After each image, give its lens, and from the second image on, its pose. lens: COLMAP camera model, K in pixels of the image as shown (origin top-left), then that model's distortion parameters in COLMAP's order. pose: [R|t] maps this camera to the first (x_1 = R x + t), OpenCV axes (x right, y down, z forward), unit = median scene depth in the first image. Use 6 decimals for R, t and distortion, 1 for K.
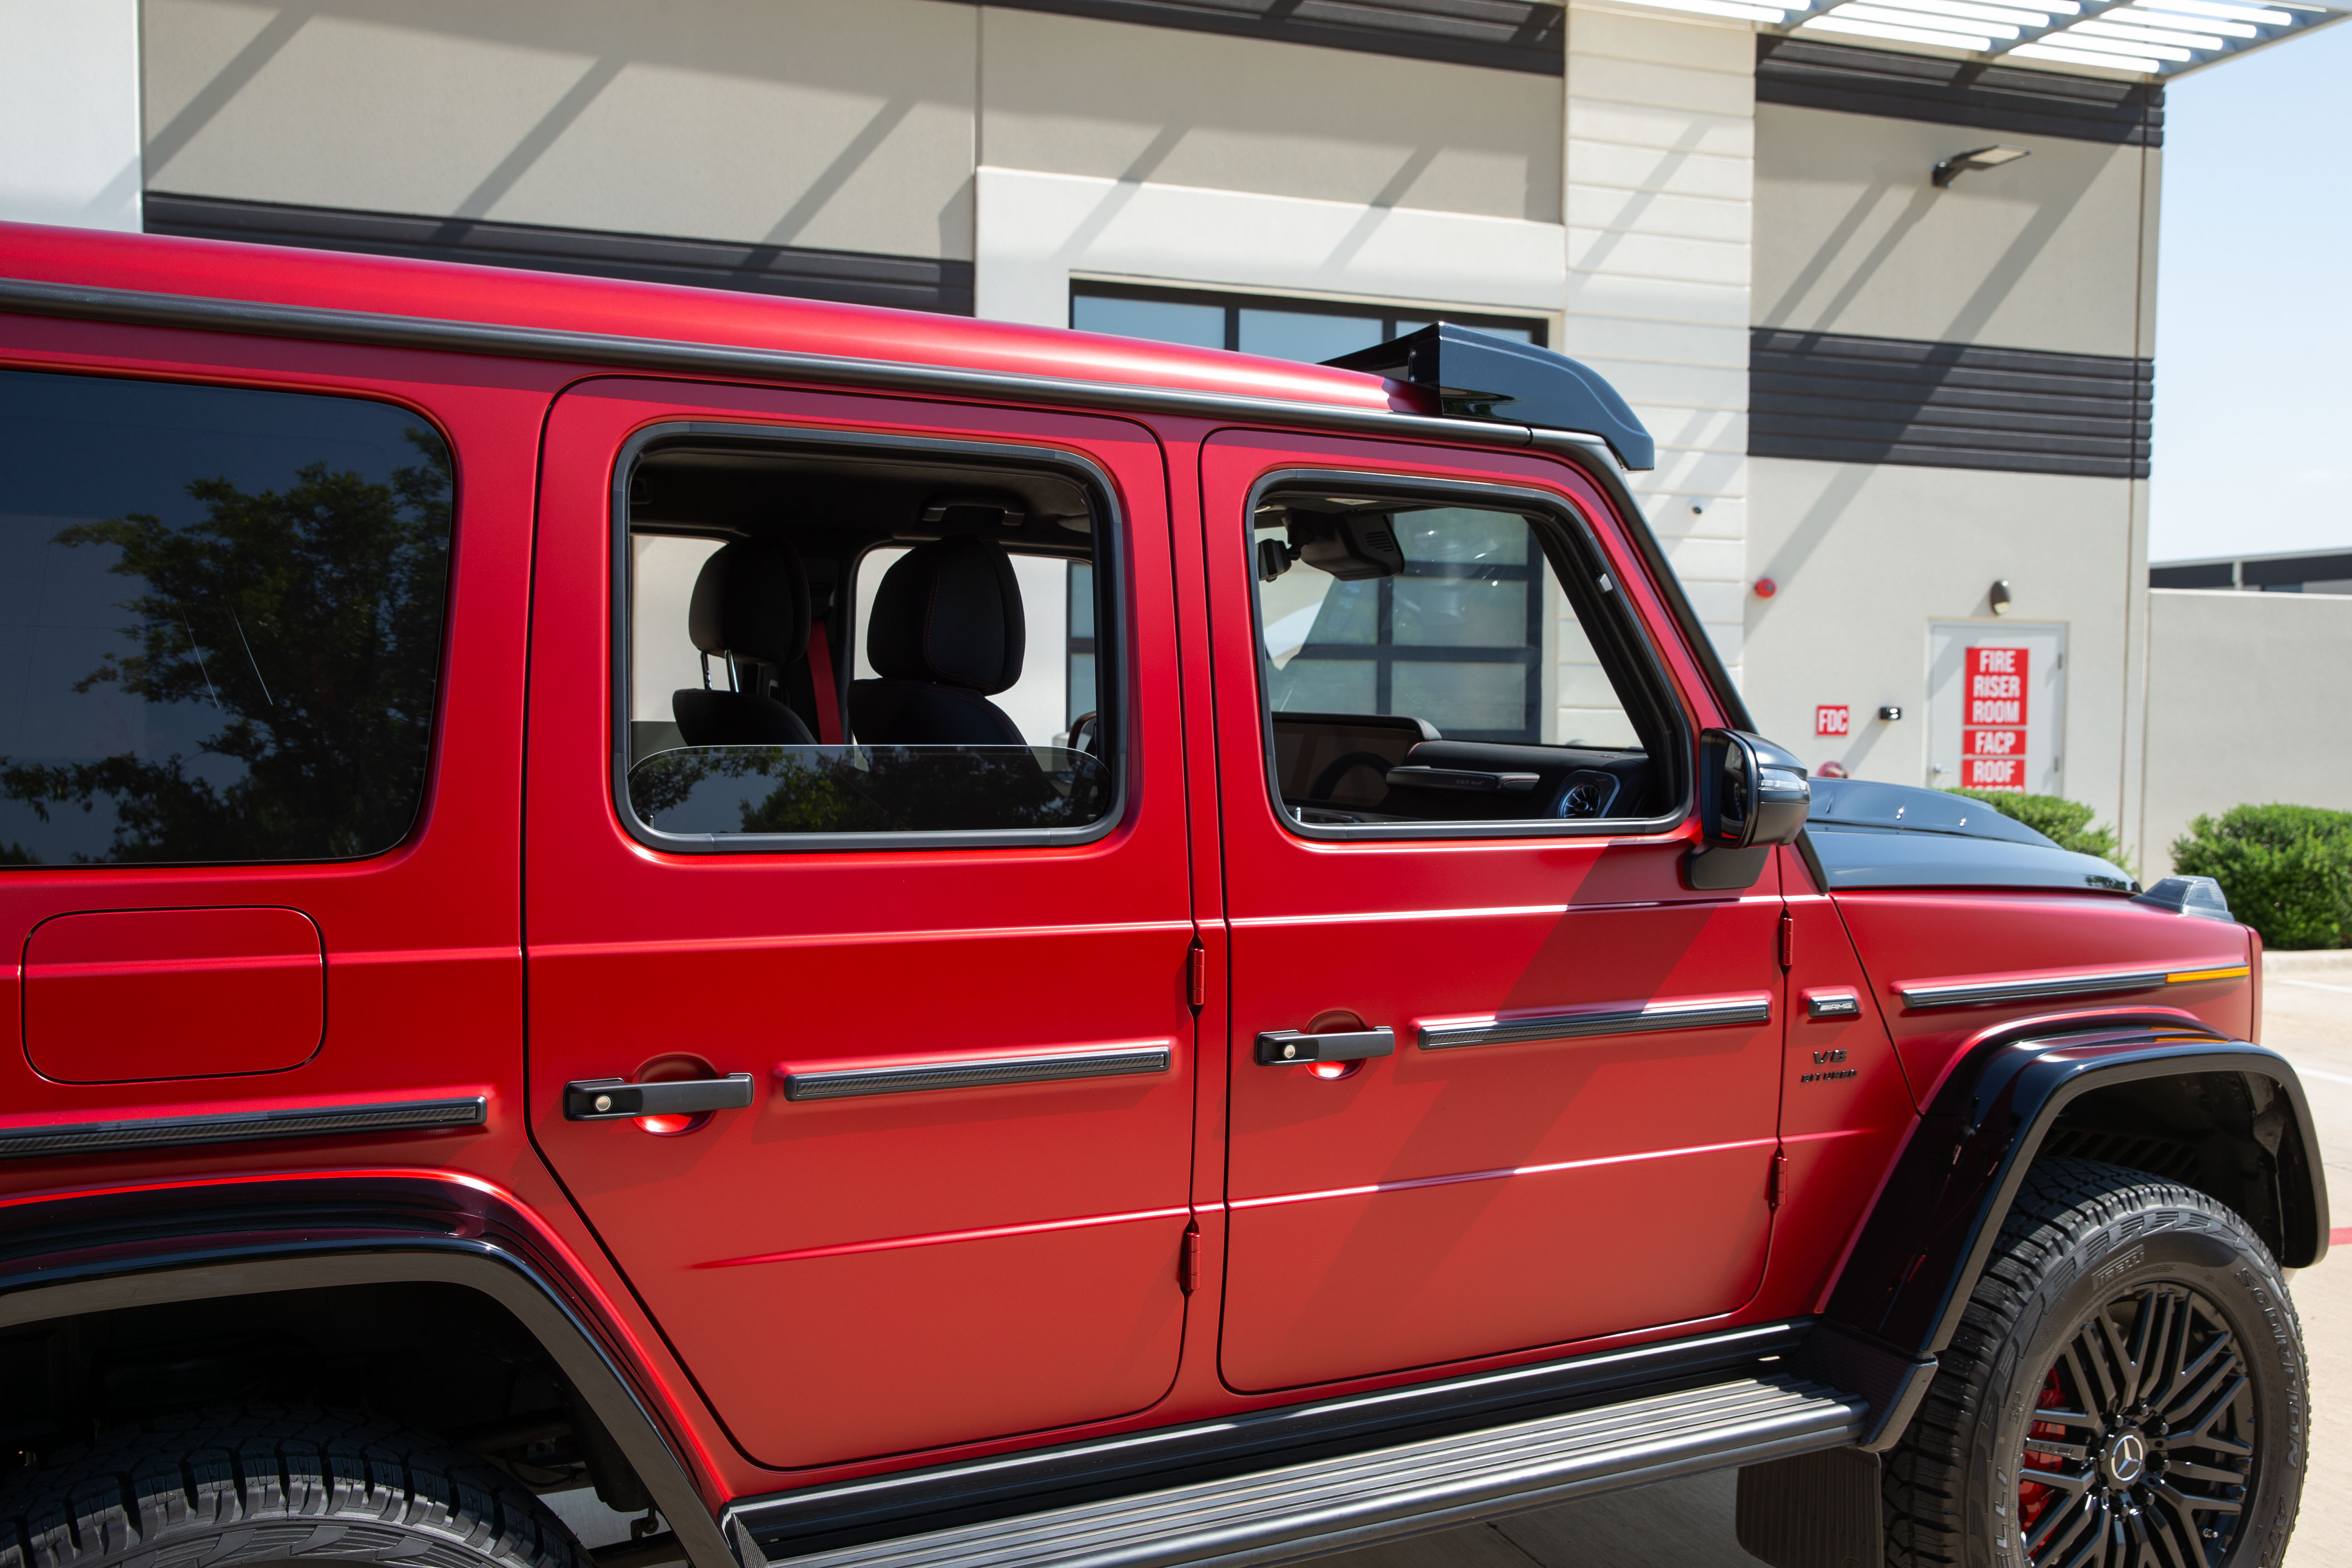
lens RADIAL K [[2142.3, 0, 1173.5], [0, 2142.3, 800.5], [0, 0, 1]] dist [-0.037331, 0.098828]
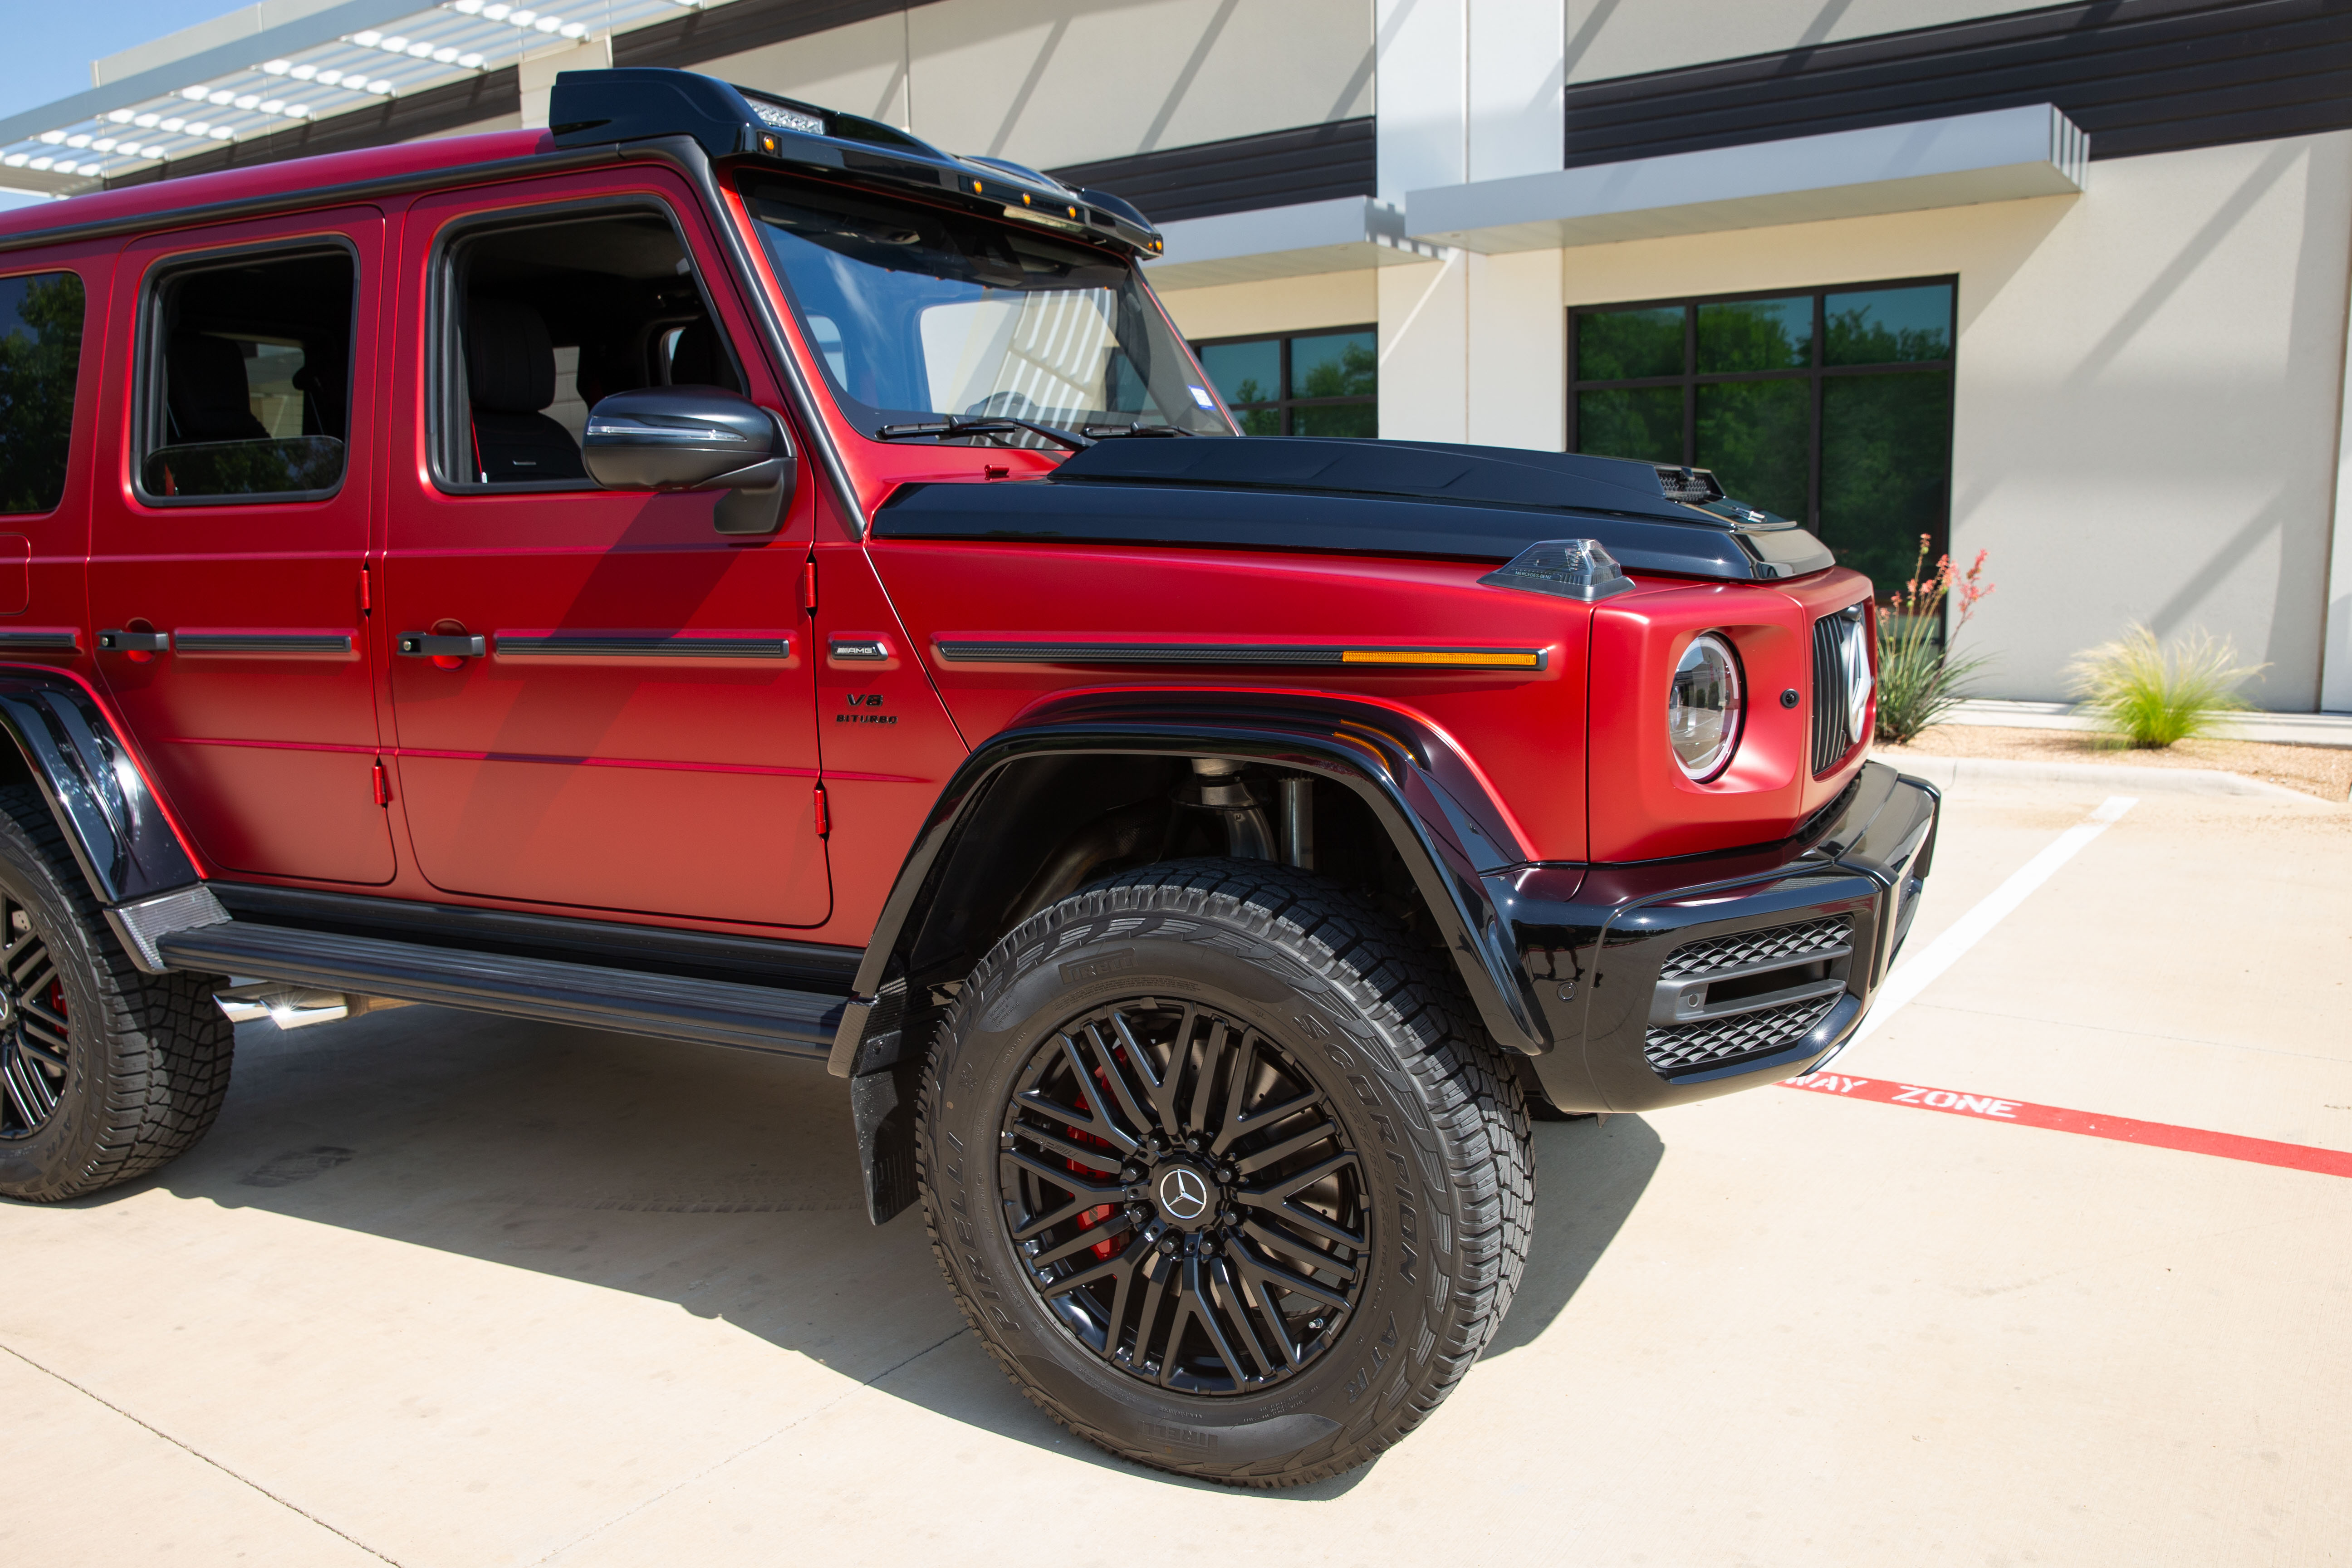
lens RADIAL K [[1875.0, 0, 1153.7], [0, 1875.0, 793.5], [0, 0, 1]] dist [-0.087095, 0.109593]
pose [[0.557729, 0.091056, -0.825013, 0.275443], [-0.010570, 0.994663, 0.102635, 0.017363], [0.829956, -0.048522, 0.555715, 0.149852]]
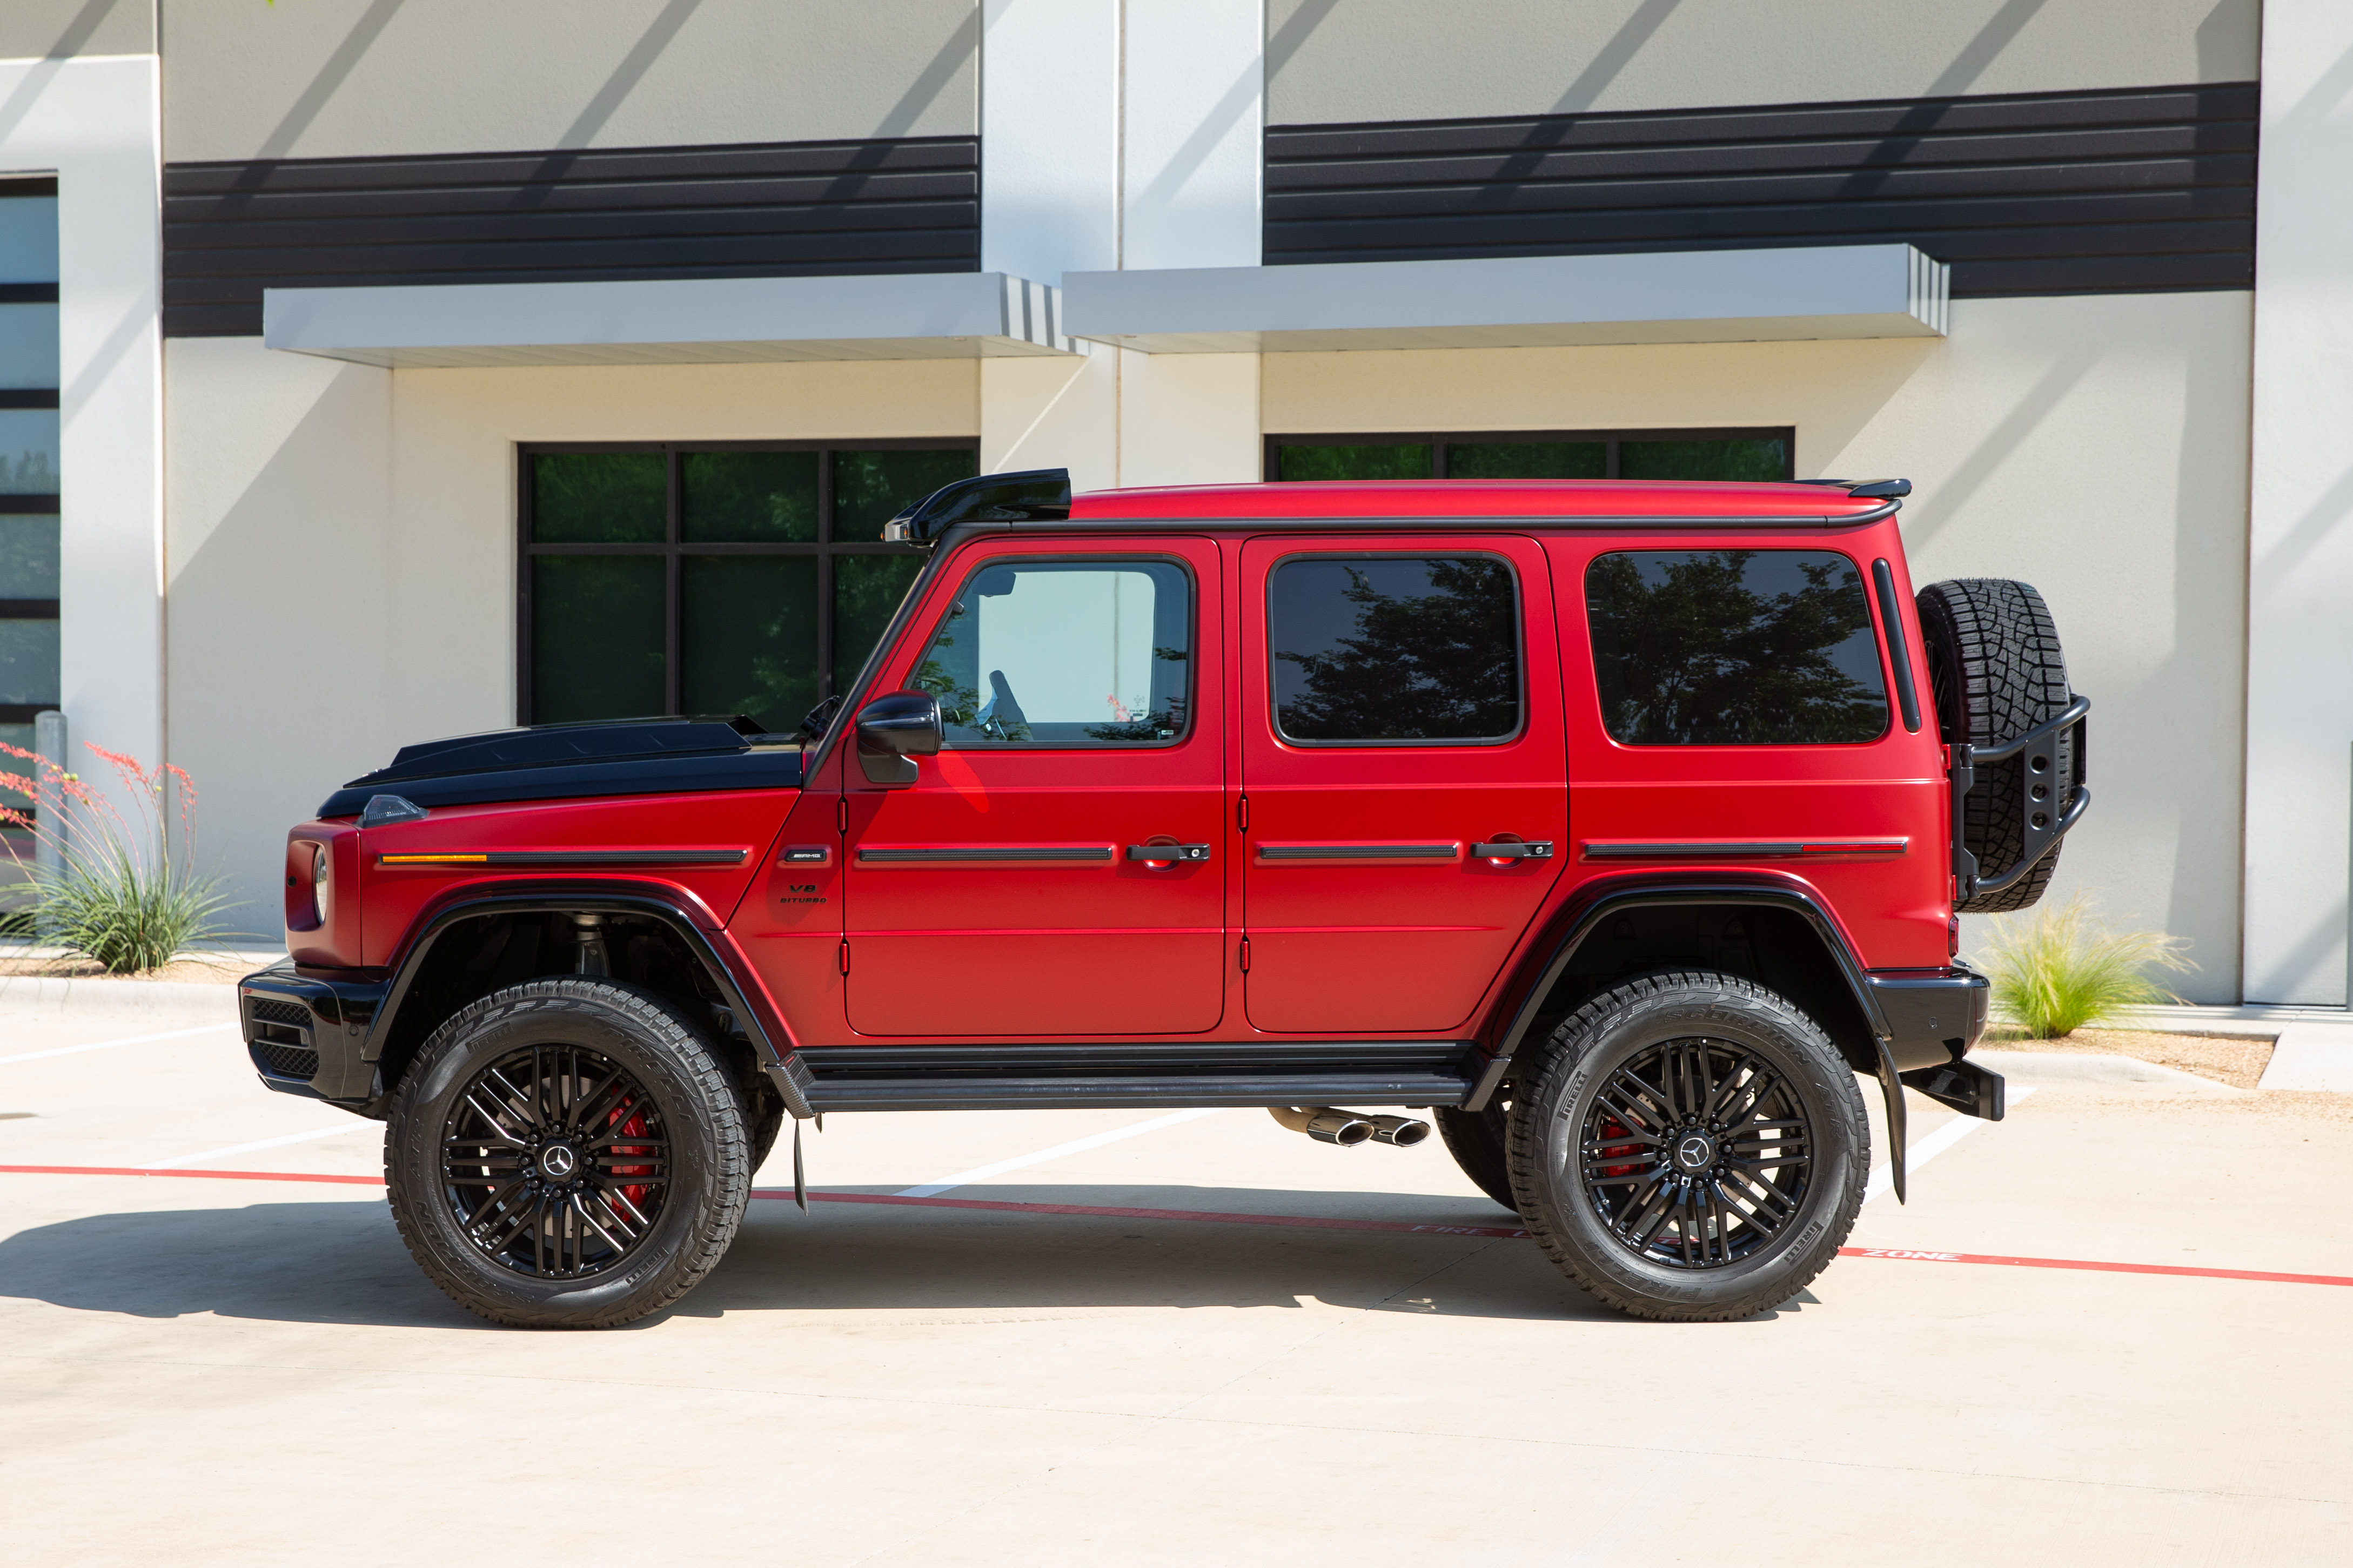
lens RADIAL K [[4369.3, 0, 1144.5], [0, 4369.3, 789.5], [0, 0, 1]] dist [0.169057, -0.139945]
pose [[0.774111, 0.006434, -0.633017, 0.551784], [-0.025859, 0.999435, -0.021465, 0.027754], [0.632521, 0.032986, 0.773840, -0.377492]]
